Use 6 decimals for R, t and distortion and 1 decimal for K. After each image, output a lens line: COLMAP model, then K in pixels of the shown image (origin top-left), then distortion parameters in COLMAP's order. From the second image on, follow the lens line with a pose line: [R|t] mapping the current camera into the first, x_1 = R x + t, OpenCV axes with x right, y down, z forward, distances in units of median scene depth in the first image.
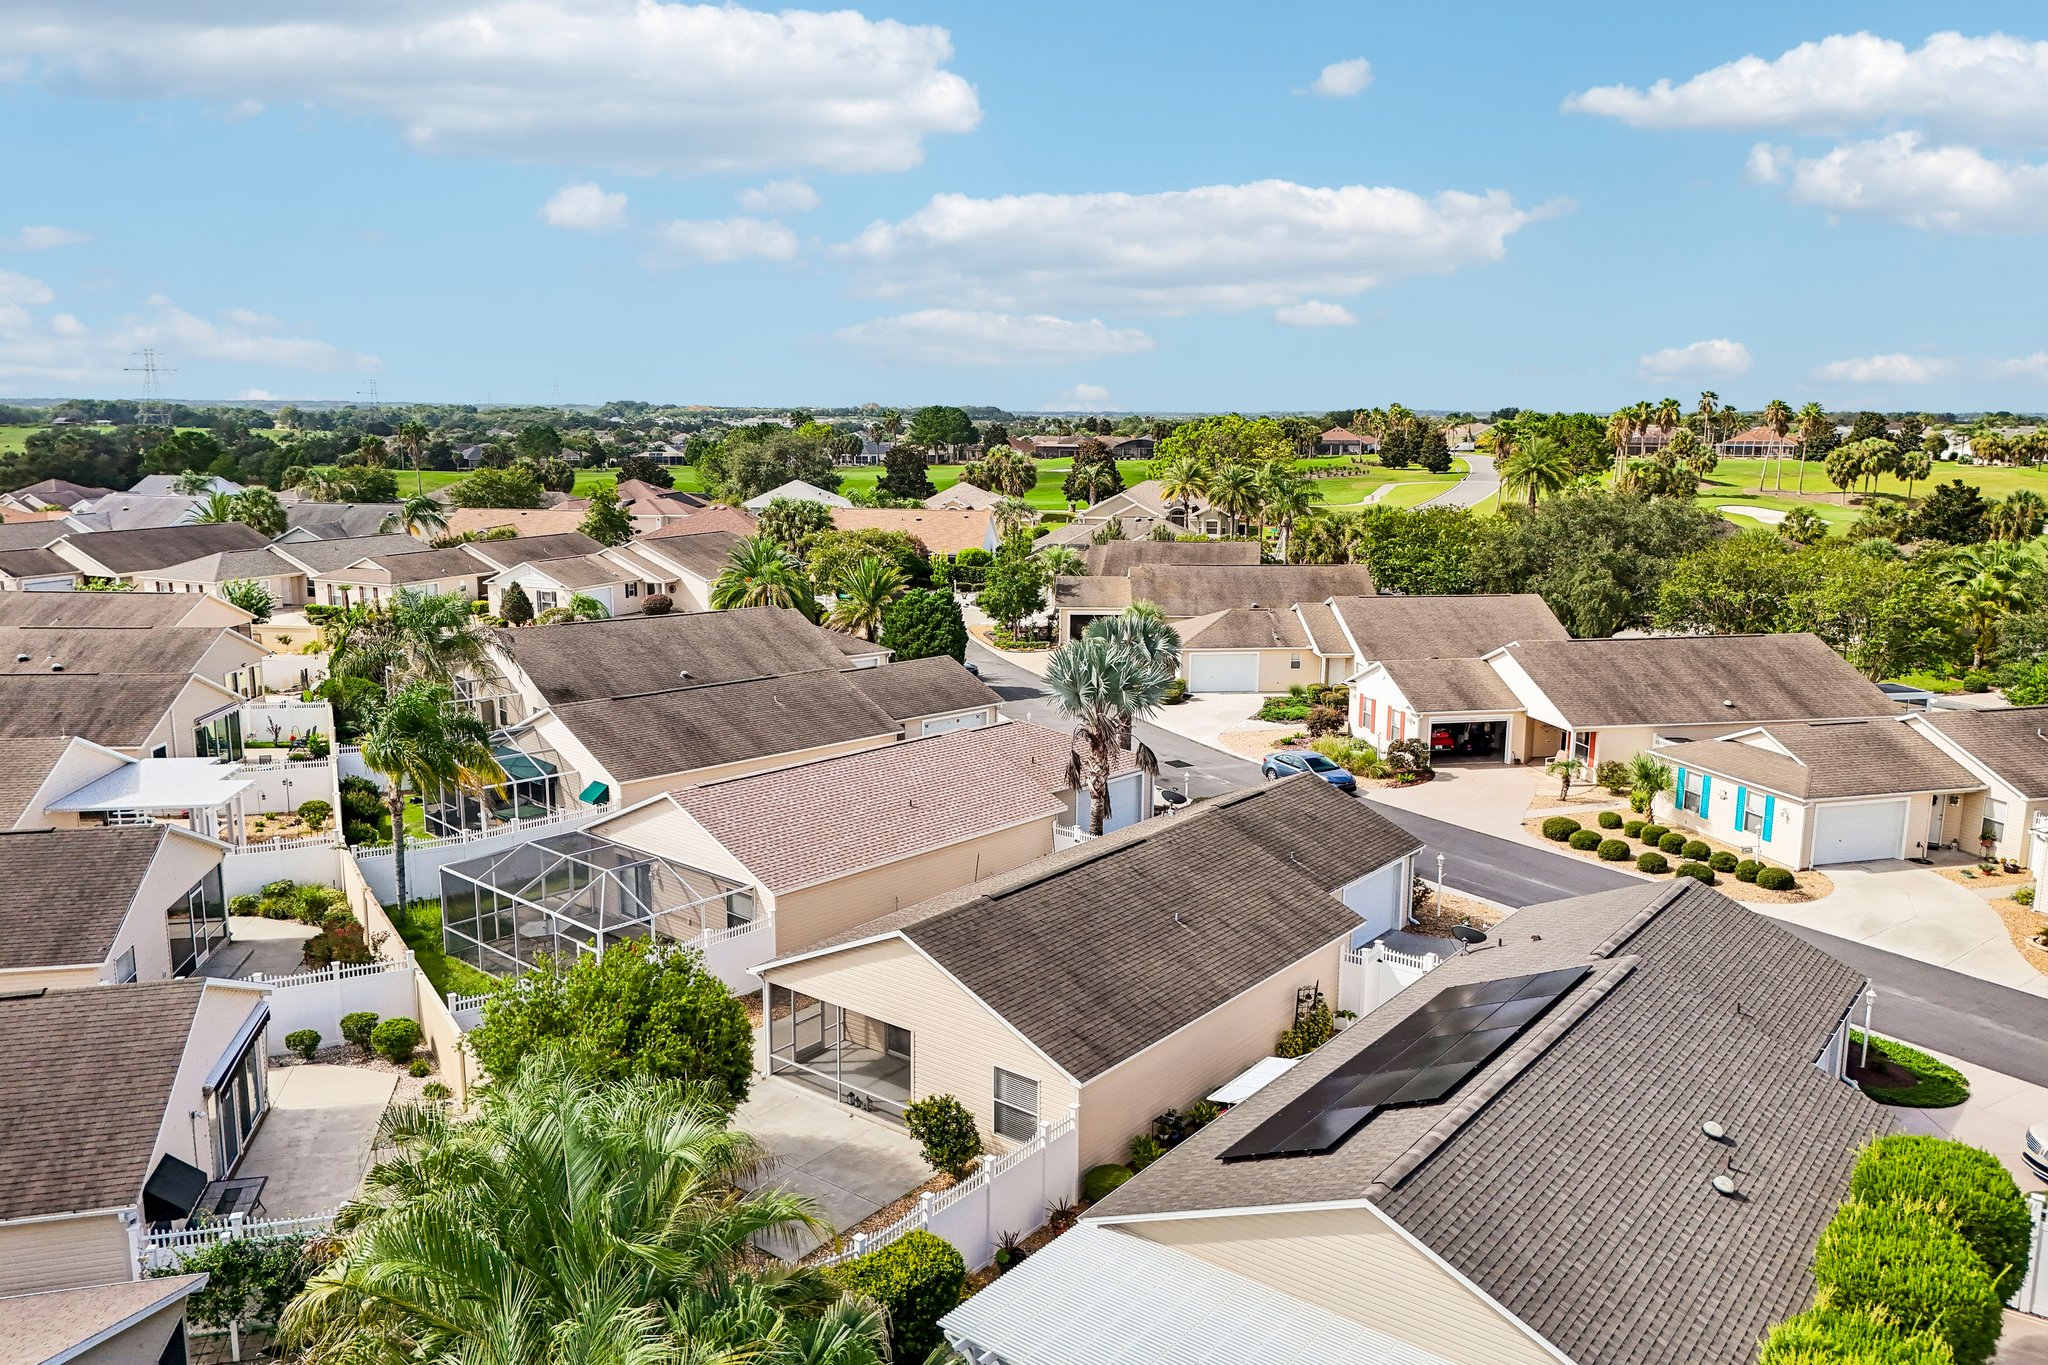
lens RADIAL K [[1505.6, 0, 1022.9], [0, 1505.6, 688.9], [0, 0, 1]] dist [0.086500, -0.100521]
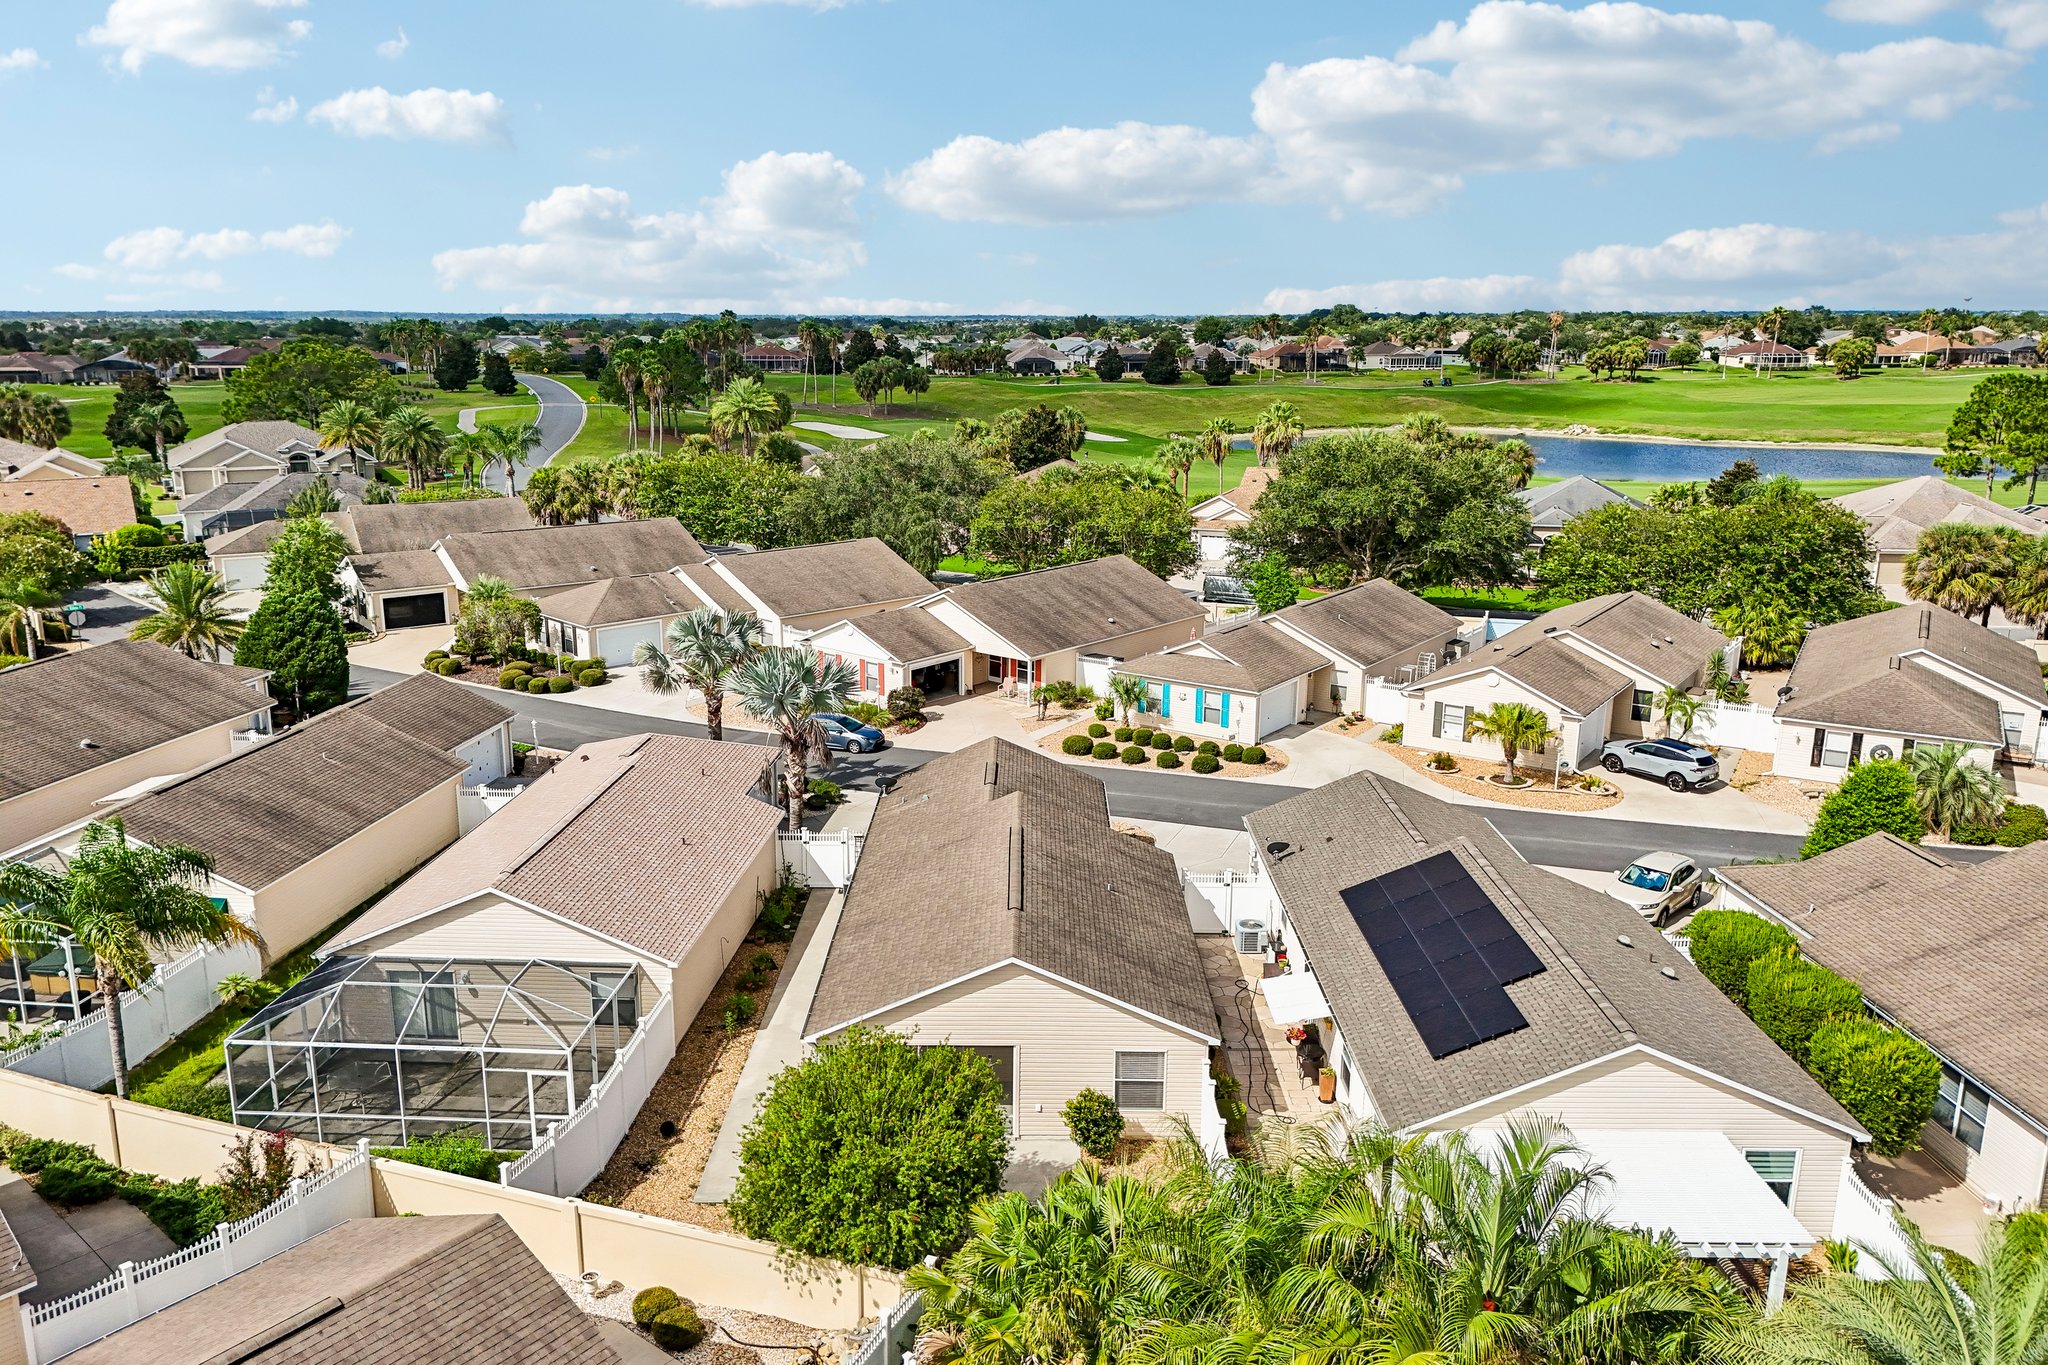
lens RADIAL K [[1505.6, 0, 1022.9], [0, 1505.6, 688.9], [0, 0, 1]] dist [0.086500, -0.100521]
pose [[0.789102, -0.152617, 0.595001, -0.332300], [0.115386, 0.988228, 0.100452, -0.066685], [-0.603327, -0.010613, 0.797423, 0.062617]]
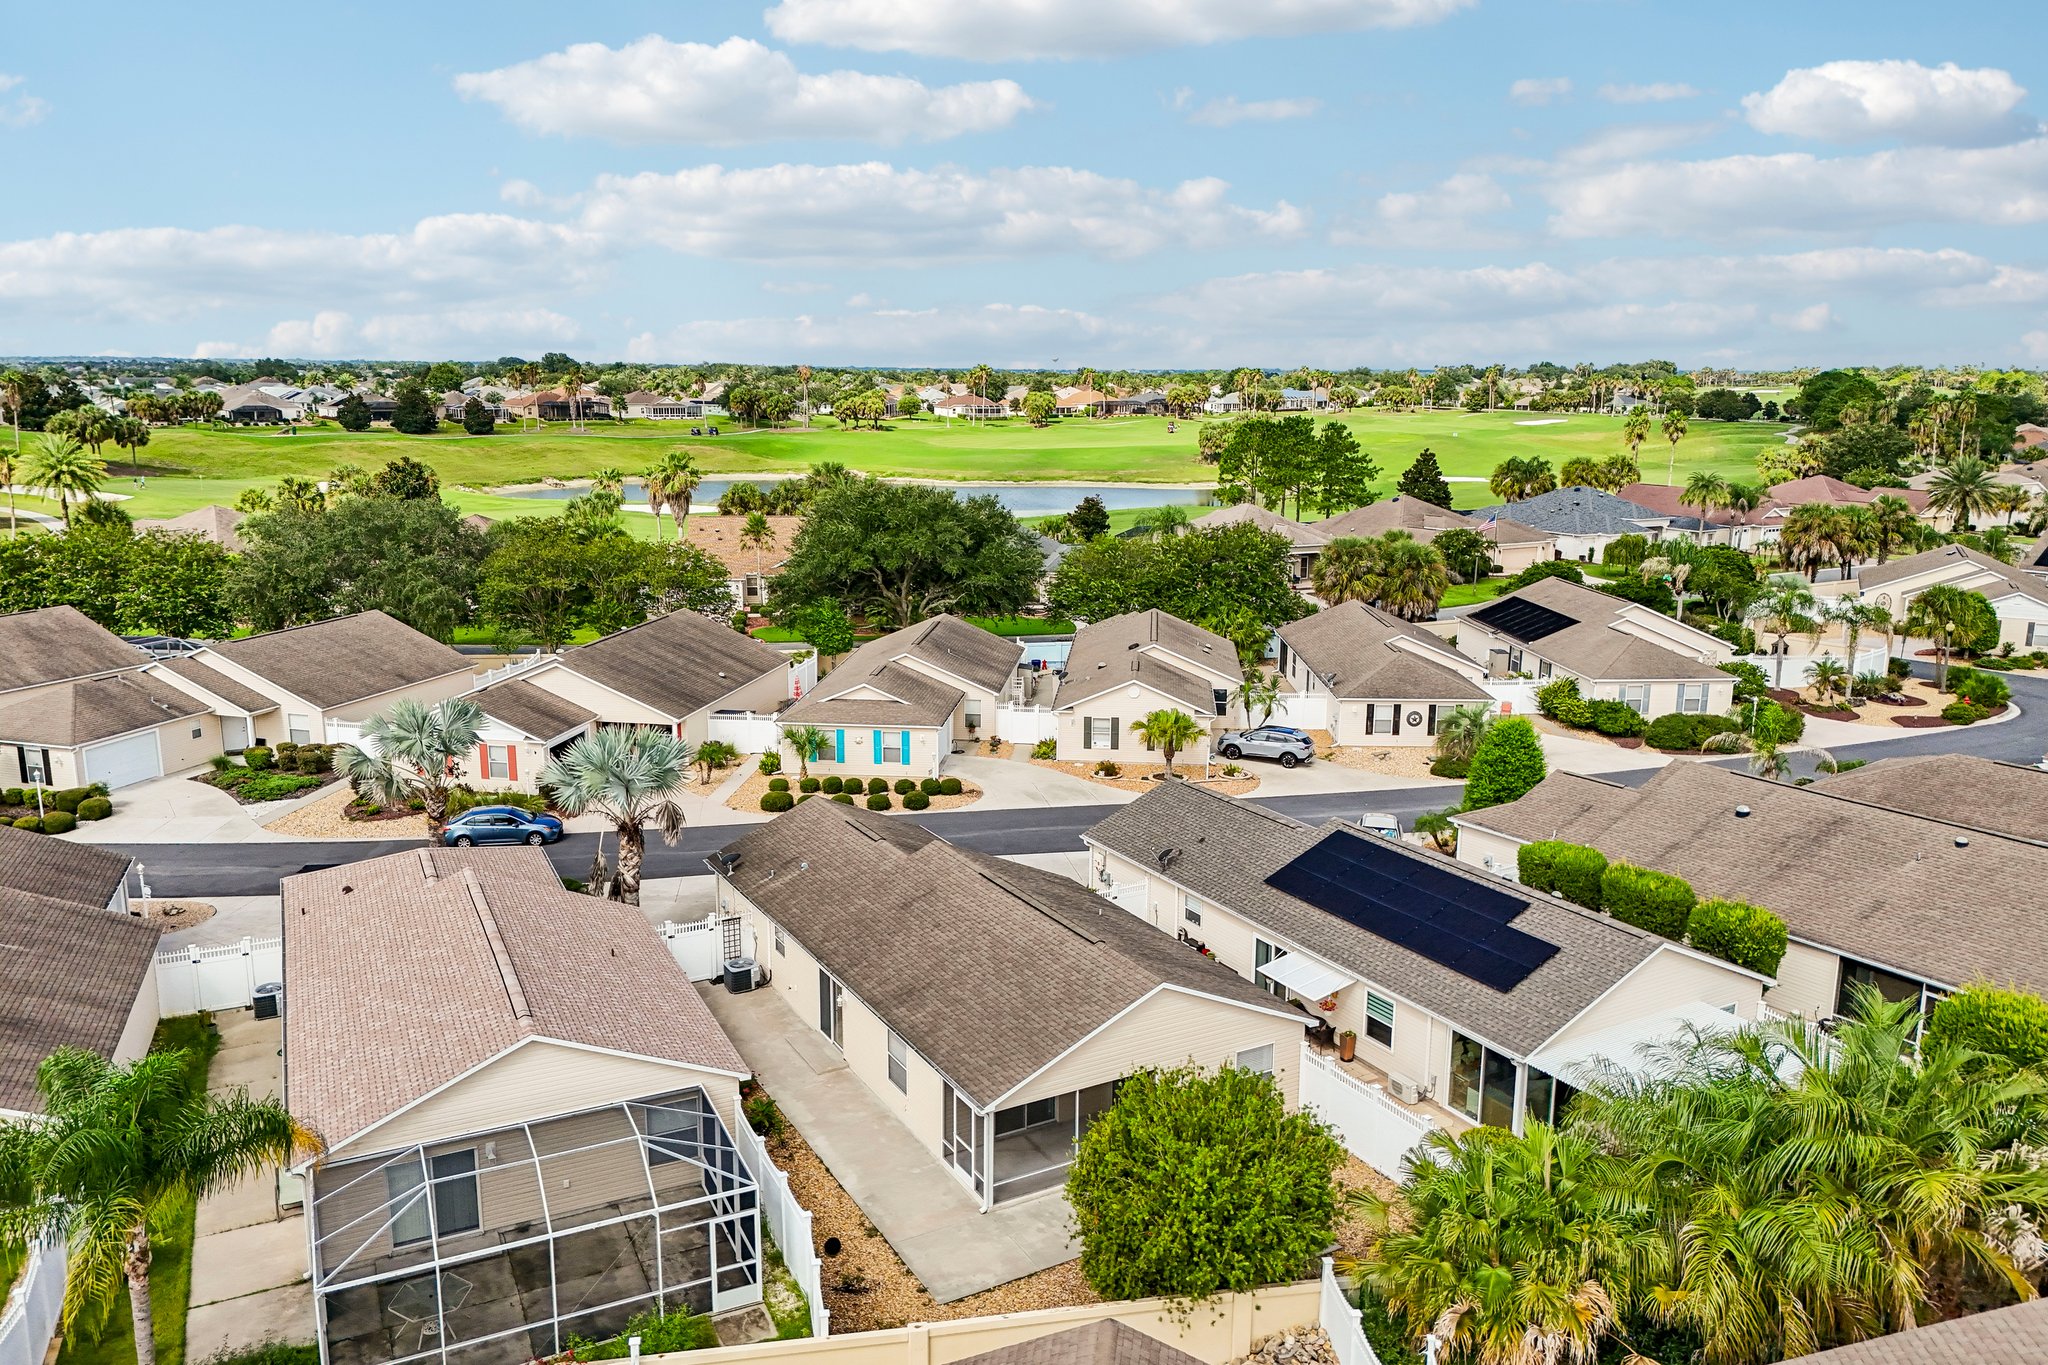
lens RADIAL K [[1482.1, 0, 1040.5], [0, 1482.1, 687.2], [0, 0, 1]] dist [0.085207, -0.093991]
pose [[0.368753, -0.196892, 0.908435, -0.522427], [0.162173, 0.975947, 0.145695, -0.112411], [-0.915271, 0.093598, 0.391814, 0.301051]]
